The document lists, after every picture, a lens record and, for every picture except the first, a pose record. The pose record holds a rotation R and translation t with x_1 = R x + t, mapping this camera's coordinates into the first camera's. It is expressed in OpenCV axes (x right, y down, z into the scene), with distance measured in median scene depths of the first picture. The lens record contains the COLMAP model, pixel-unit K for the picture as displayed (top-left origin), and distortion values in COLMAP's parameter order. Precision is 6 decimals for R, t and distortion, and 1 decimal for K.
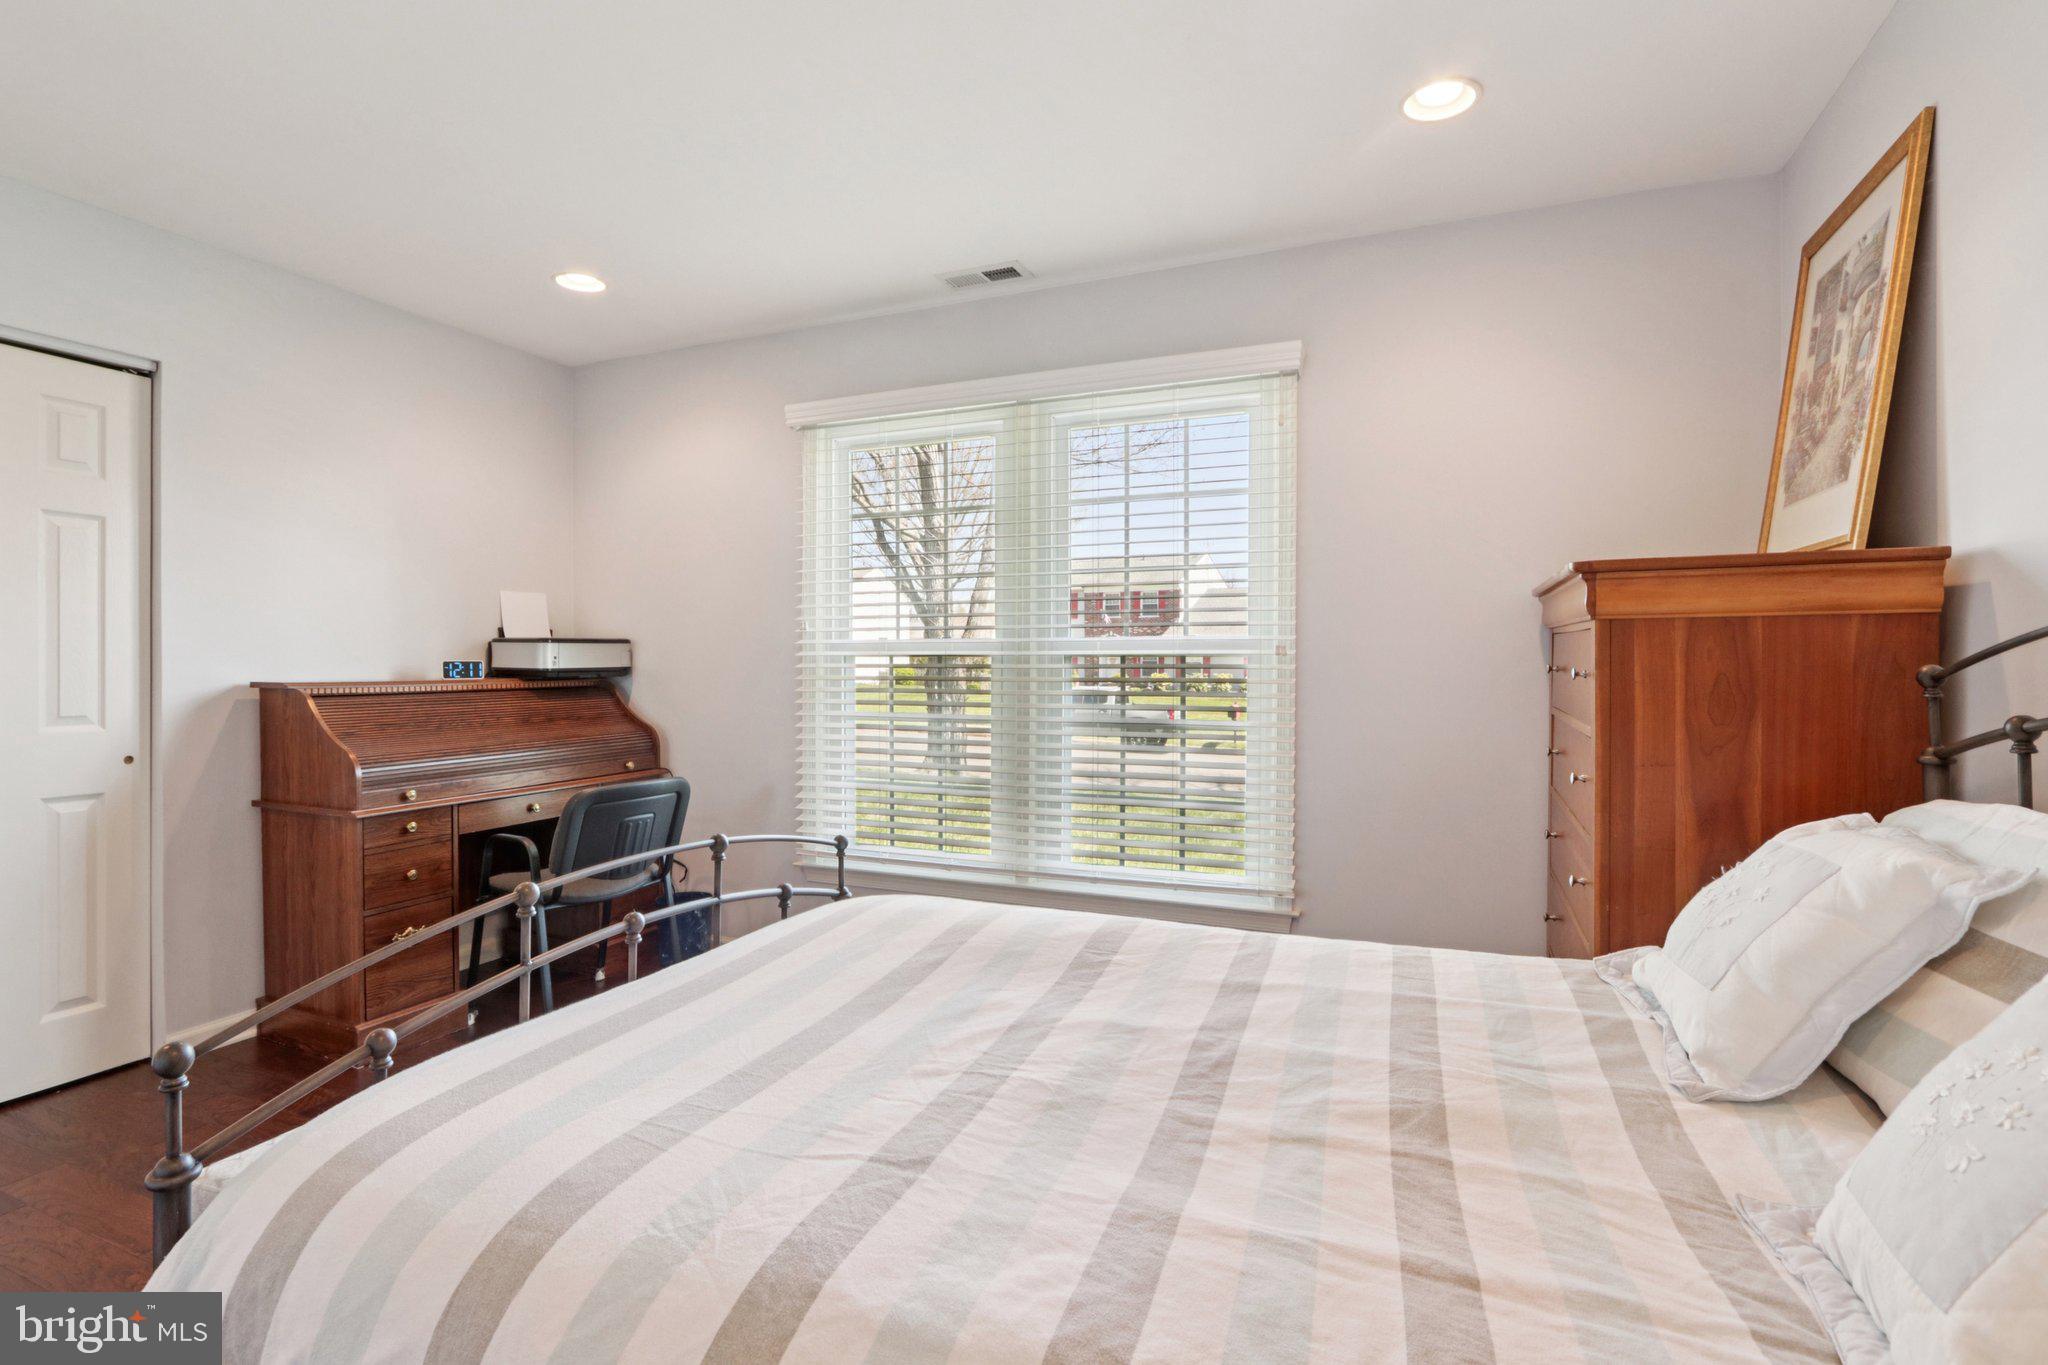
lens RADIAL K [[969.9, 0, 997.2], [0, 969.9, 672.3], [0, 0, 1]] dist [-0.004388, 0.000479]
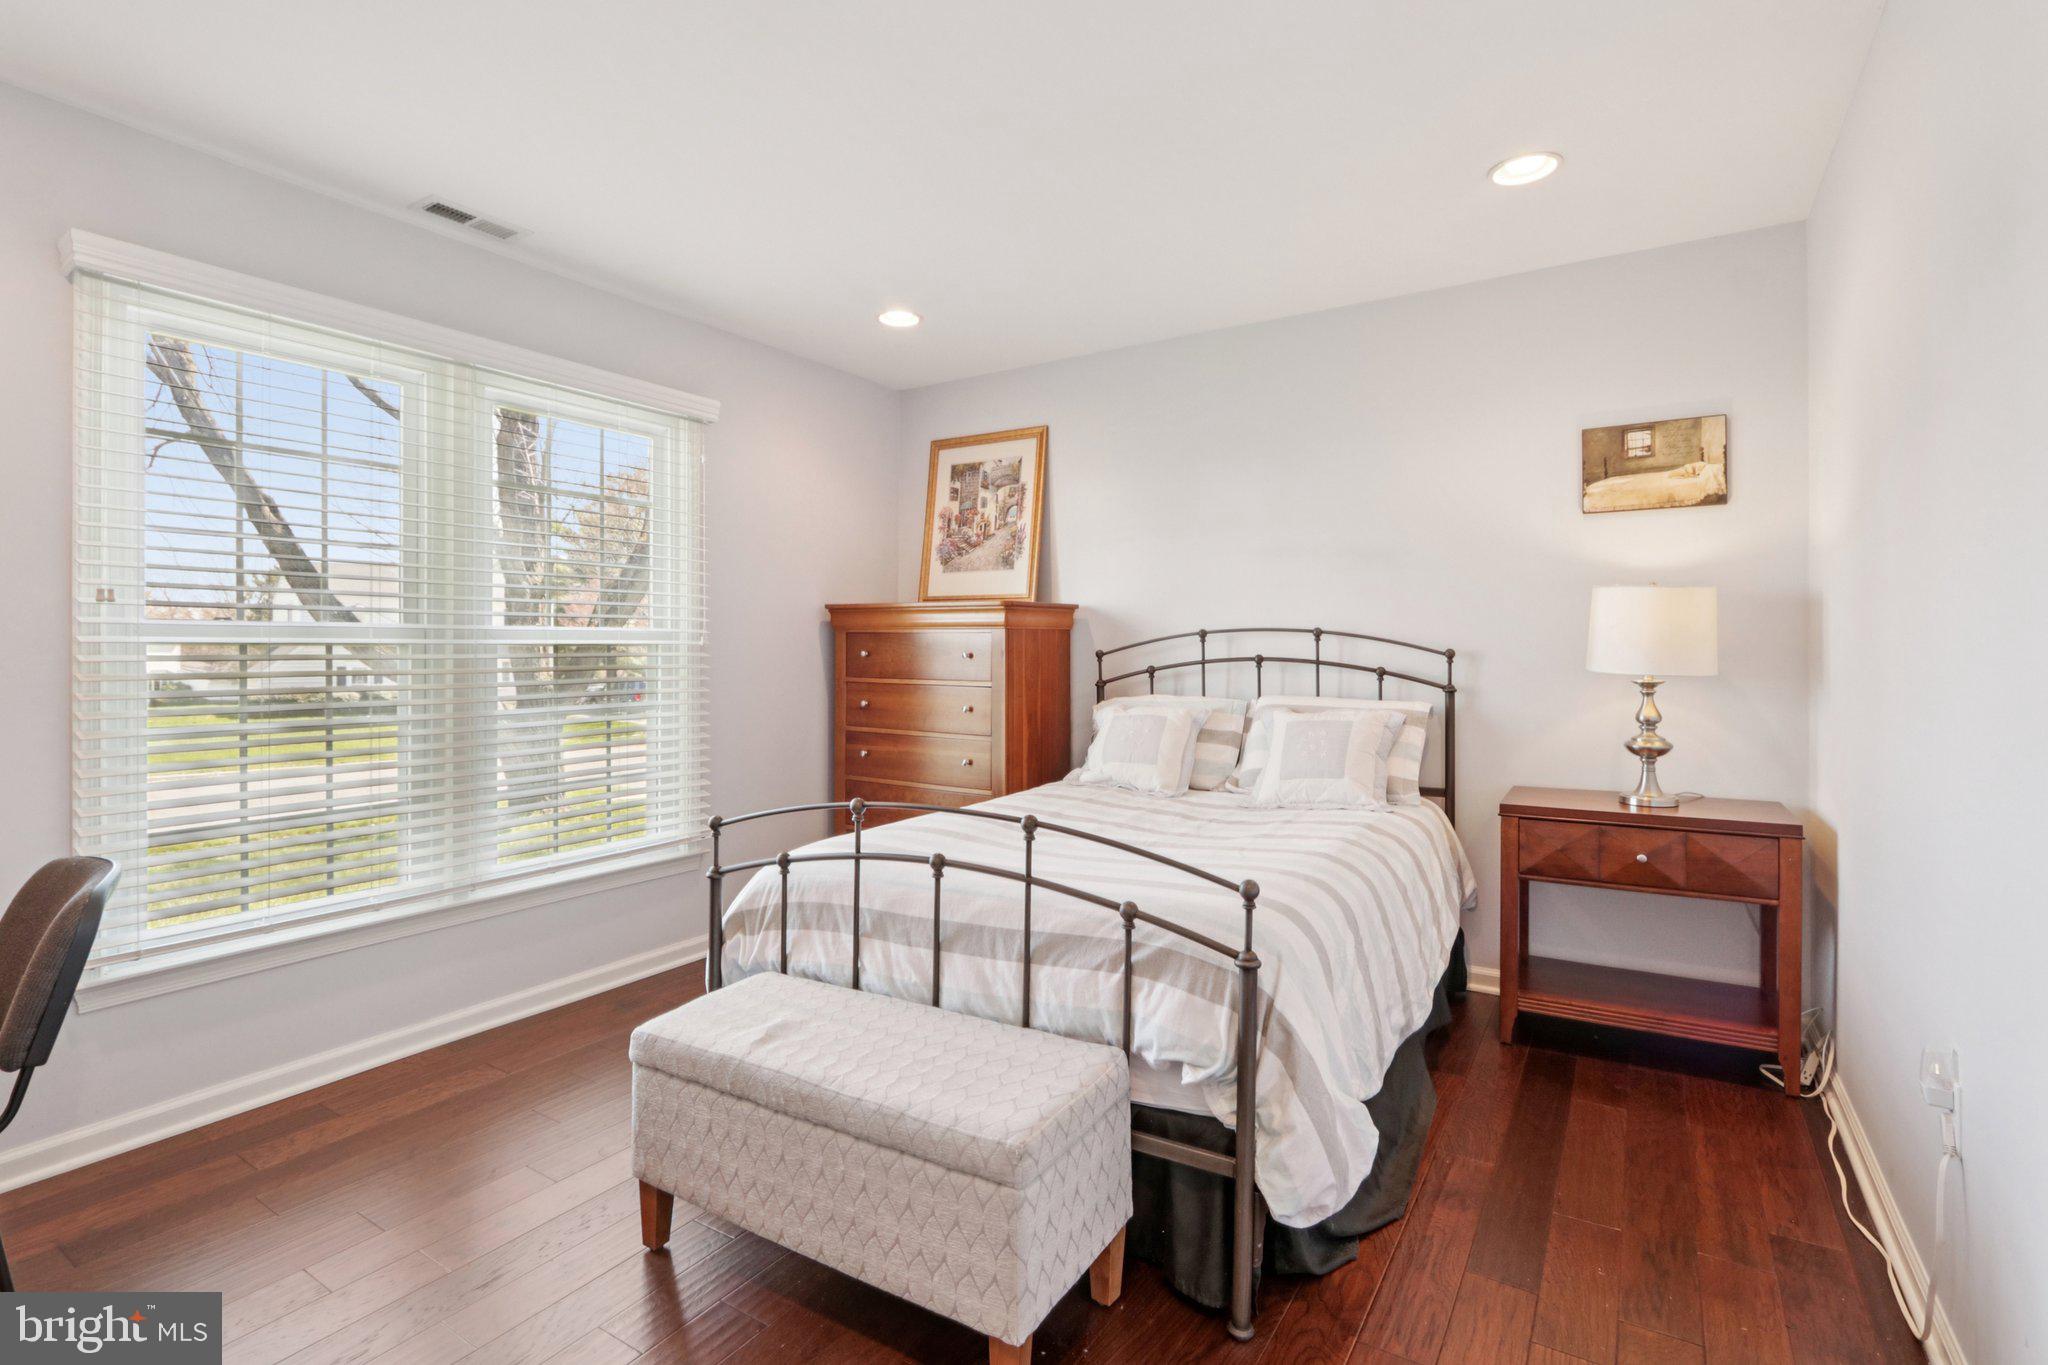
lens RADIAL K [[980.4, 0, 1037.9], [0, 980.4, 643.2], [0, 0, 1]] dist [-0.002006, 0.000774]
pose [[0.142897, 0.004006, 0.989729, -0.796732], [0.015704, 0.999857, -0.006314, -0.004579], [-0.989613, 0.016445, 0.142813, 0.345346]]
